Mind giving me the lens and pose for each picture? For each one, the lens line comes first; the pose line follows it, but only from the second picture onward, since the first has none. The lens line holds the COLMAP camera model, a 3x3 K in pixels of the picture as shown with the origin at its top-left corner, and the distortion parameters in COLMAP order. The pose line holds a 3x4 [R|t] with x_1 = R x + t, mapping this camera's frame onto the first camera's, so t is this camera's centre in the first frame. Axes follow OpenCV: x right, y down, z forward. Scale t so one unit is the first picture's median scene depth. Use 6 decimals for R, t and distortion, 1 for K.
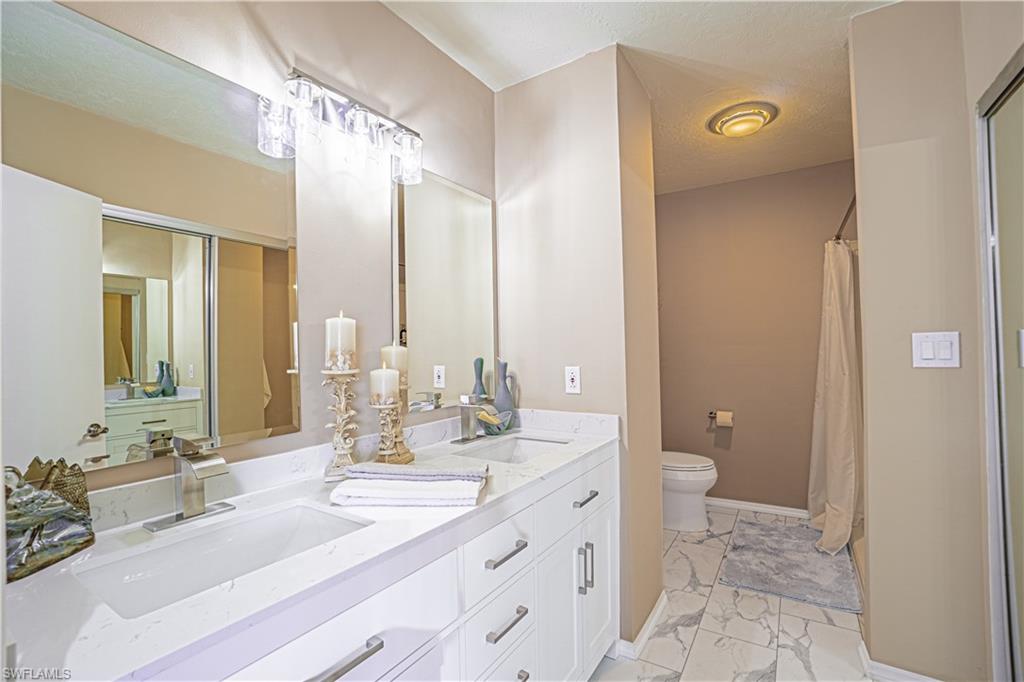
lens RADIAL K [[447.1, 0, 508.0], [0, 447.1, 344.6], [0, 0, 1]] dist [-0.062584, 0.019458]
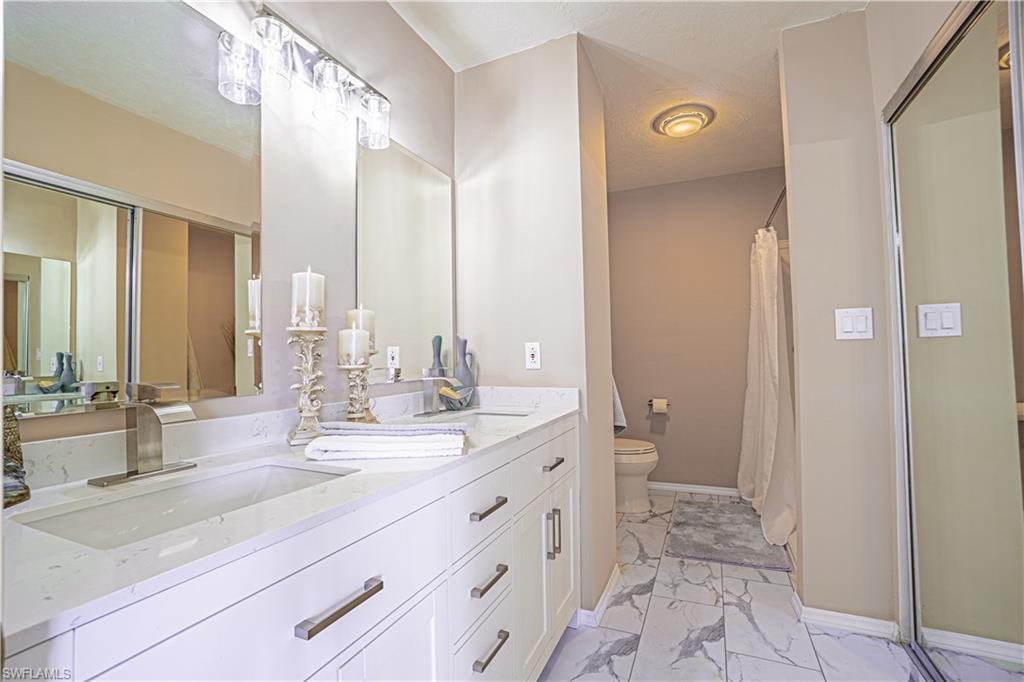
lens RADIAL K [[447.1, 0, 508.0], [0, 447.1, 344.6], [0, 0, 1]] dist [-0.062584, 0.019458]
pose [[0.988648, 0.005301, 0.150158, -0.063517], [-0.002858, 0.999860, -0.016482, 0.070758], [-0.150224, 0.015866, 0.988525, 0.003310]]
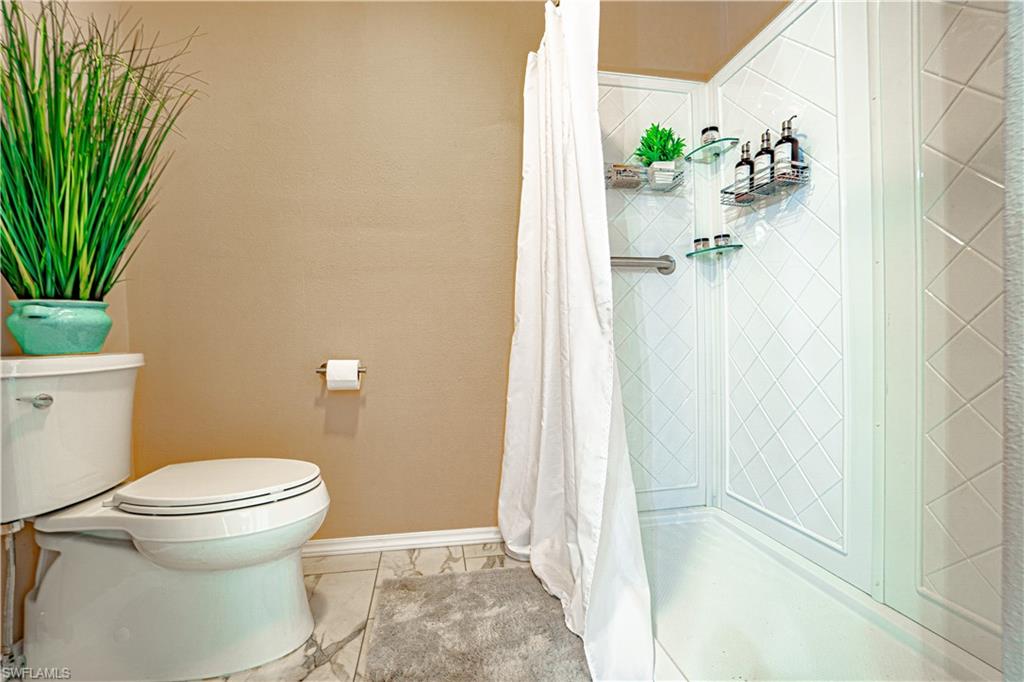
lens RADIAL K [[464.9, 0, 511.9], [0, 464.9, 343.5], [0, 0, 1]] dist [-0.040004, 0.000169]
pose [[0.730661, -0.001412, 0.682739, 0.484709], [-0.006611, 0.999936, 0.009143, 0.227218], [-0.682708, -0.011194, 0.730605, 0.896774]]
